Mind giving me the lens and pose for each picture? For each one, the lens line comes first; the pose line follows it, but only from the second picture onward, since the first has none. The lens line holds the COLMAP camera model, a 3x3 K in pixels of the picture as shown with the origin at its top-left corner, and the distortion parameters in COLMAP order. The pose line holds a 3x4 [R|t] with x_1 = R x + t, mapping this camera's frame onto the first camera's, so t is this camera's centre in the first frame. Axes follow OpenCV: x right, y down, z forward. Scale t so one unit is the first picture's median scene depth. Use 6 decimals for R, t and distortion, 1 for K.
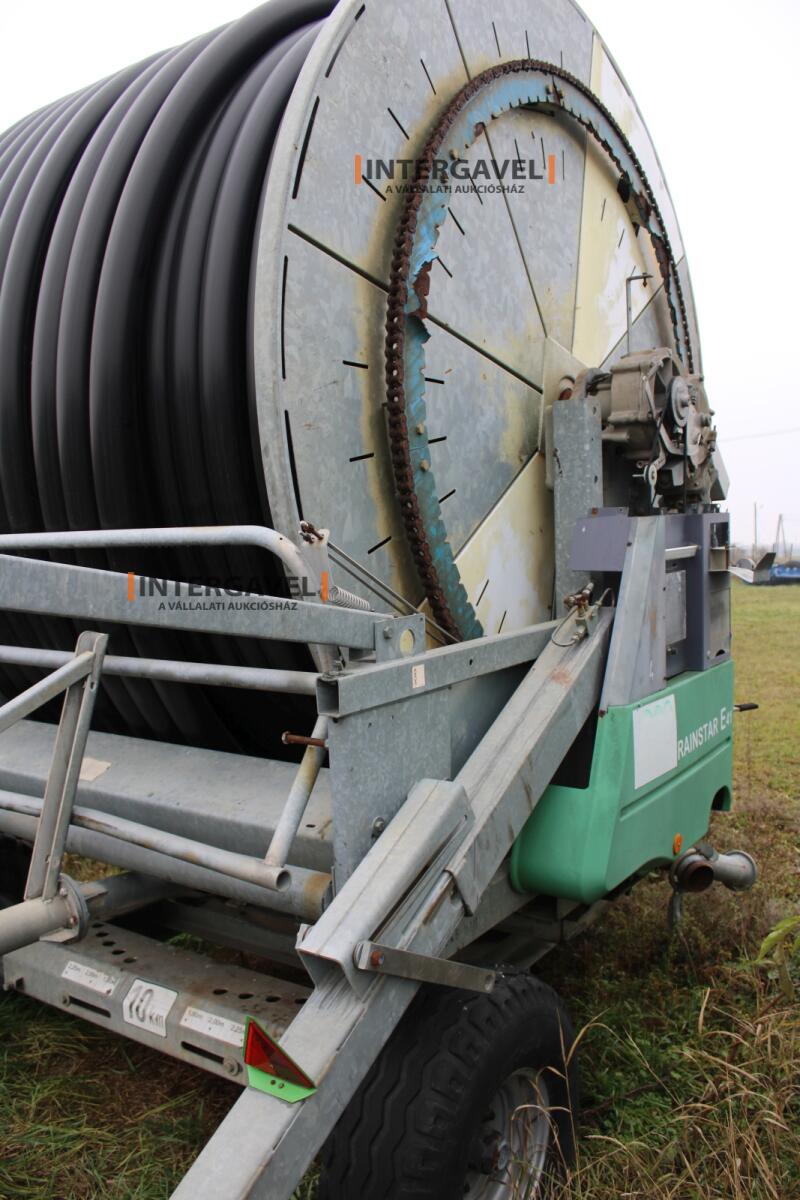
lens RADIAL K [[1013.1, 0, 391.9], [0, 1013.1, 609.8], [0, 0, 1]] dist [-0.164932, 0.152945]
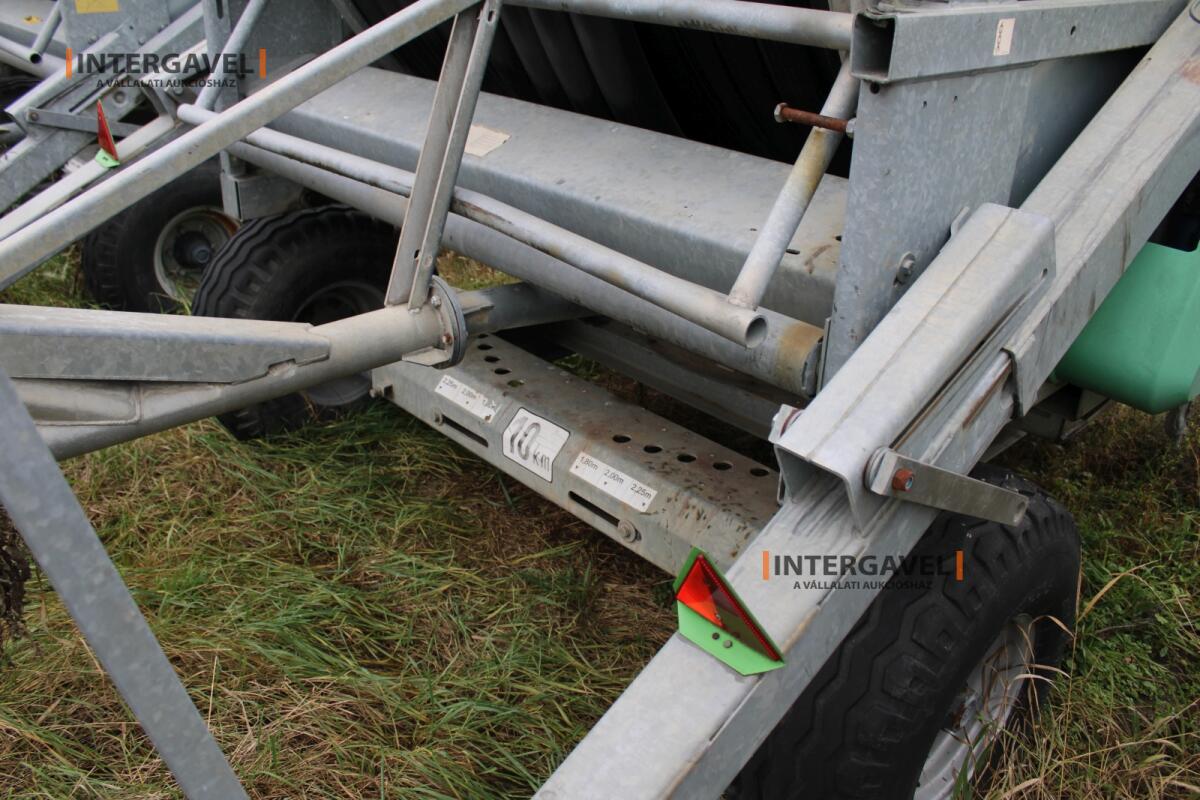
lens RADIAL K [[1013.1, 0, 591.5], [0, 1013.1, 404.2], [0, 0, 1]] dist [-0.164932, 0.152945]
pose [[0.976189, 0.146605, -0.159883, -0.077239], [-0.078024, 0.925022, 0.371816, 0.059957], [0.202405, -0.350488, 0.914434, 0.274680]]
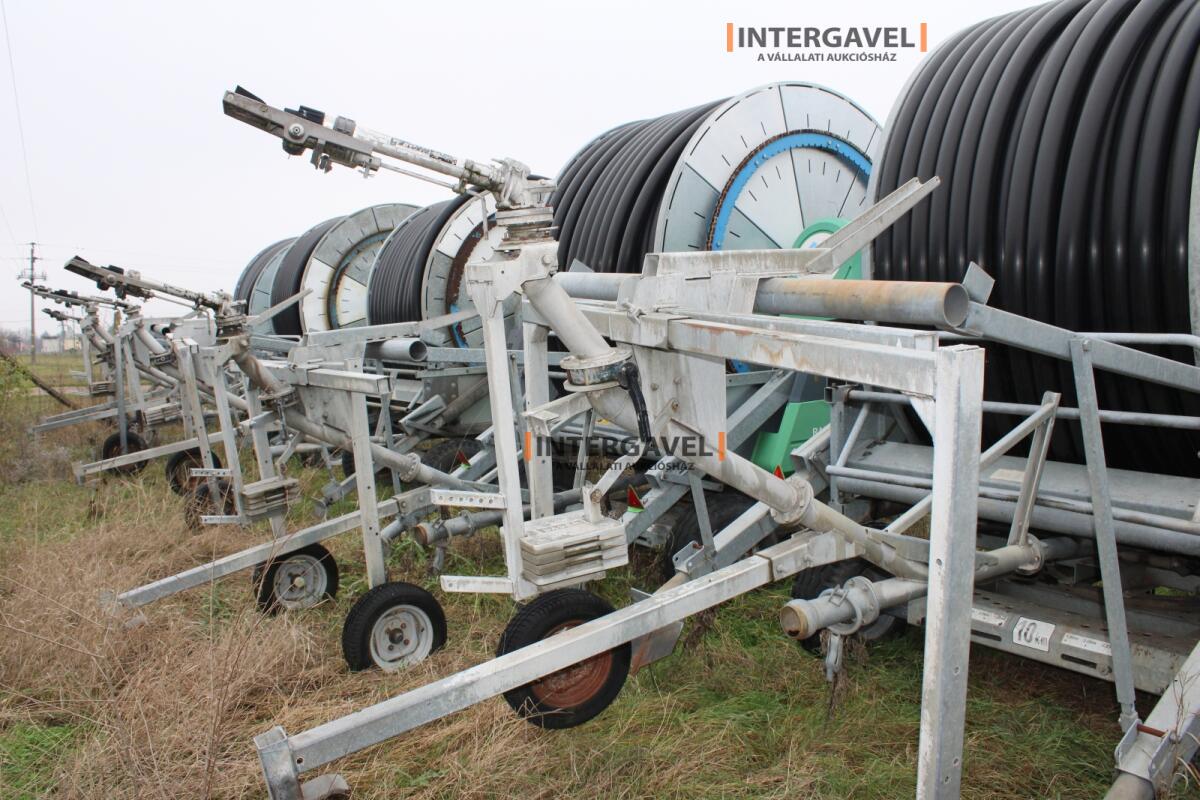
lens RADIAL K [[1013.1, 0, 591.5], [0, 1013.1, 404.2], [0, 0, 1]] dist [-0.164932, 0.152945]
pose [[0.933447, 0.038045, -0.356692, -0.408235], [-0.031131, 0.999200, 0.025109, 0.024002], [0.357362, -0.012334, 0.933885, -0.799377]]
